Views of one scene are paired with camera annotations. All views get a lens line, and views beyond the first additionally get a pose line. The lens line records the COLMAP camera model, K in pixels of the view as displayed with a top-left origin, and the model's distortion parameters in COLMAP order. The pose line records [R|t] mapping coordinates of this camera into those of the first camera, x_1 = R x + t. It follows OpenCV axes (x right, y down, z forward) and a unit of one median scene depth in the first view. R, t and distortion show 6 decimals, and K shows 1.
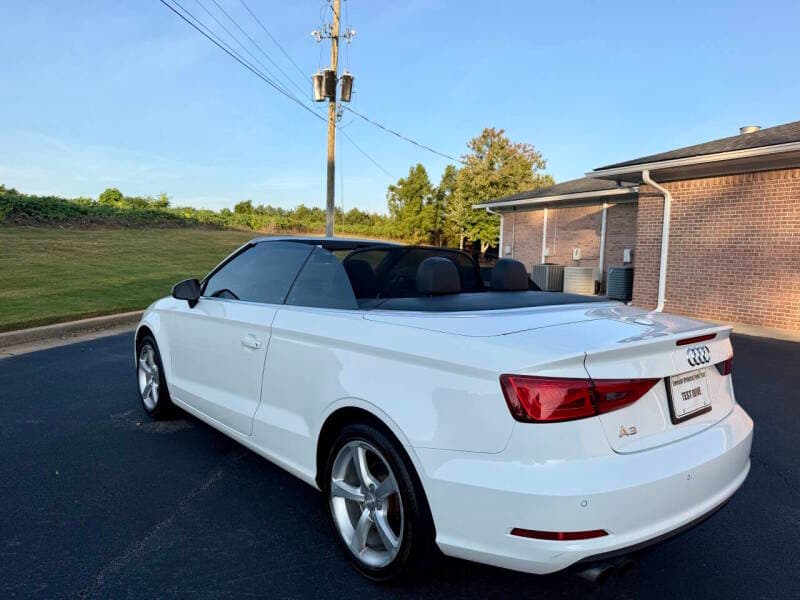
lens RADIAL K [[563.9, 0, 401.9], [0, 563.9, 302.4], [0, 0, 1]] dist [0.061694, -0.088606]
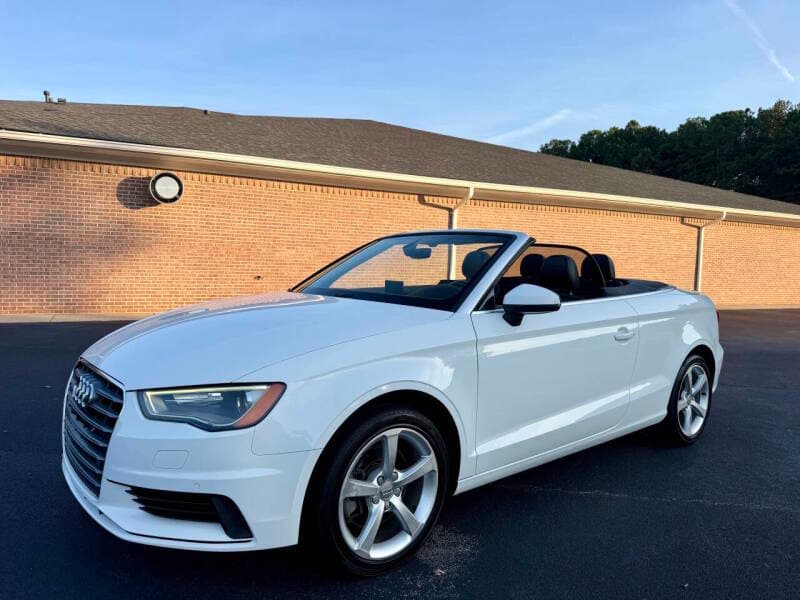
lens RADIAL K [[564.9, 0, 399.6], [0, 564.9, 298.8], [0, 0, 1]] dist [0.054646, -0.067377]
pose [[-0.001317, -0.085717, 0.996319, -0.342852], [0.063614, 0.994294, 0.085627, -0.030180], [-0.997974, 0.063493, 0.004144, 0.363307]]
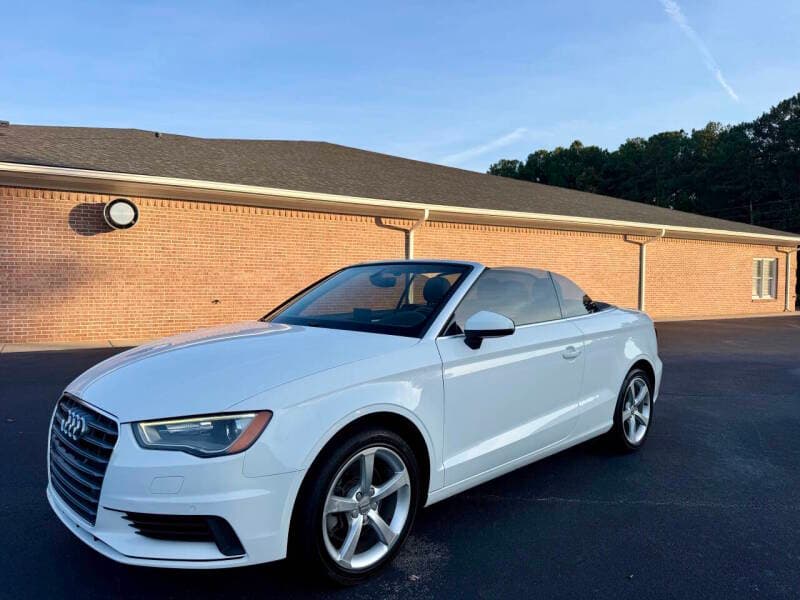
lens RADIAL K [[564.9, 0, 399.6], [0, 564.9, 298.8], [0, 0, 1]] dist [0.054646, -0.067377]
pose [[-0.079852, -0.053695, 0.995359, -0.362763], [0.080636, 0.994928, 0.060141, -0.036972], [-0.993540, 0.085064, -0.075118, 0.368942]]
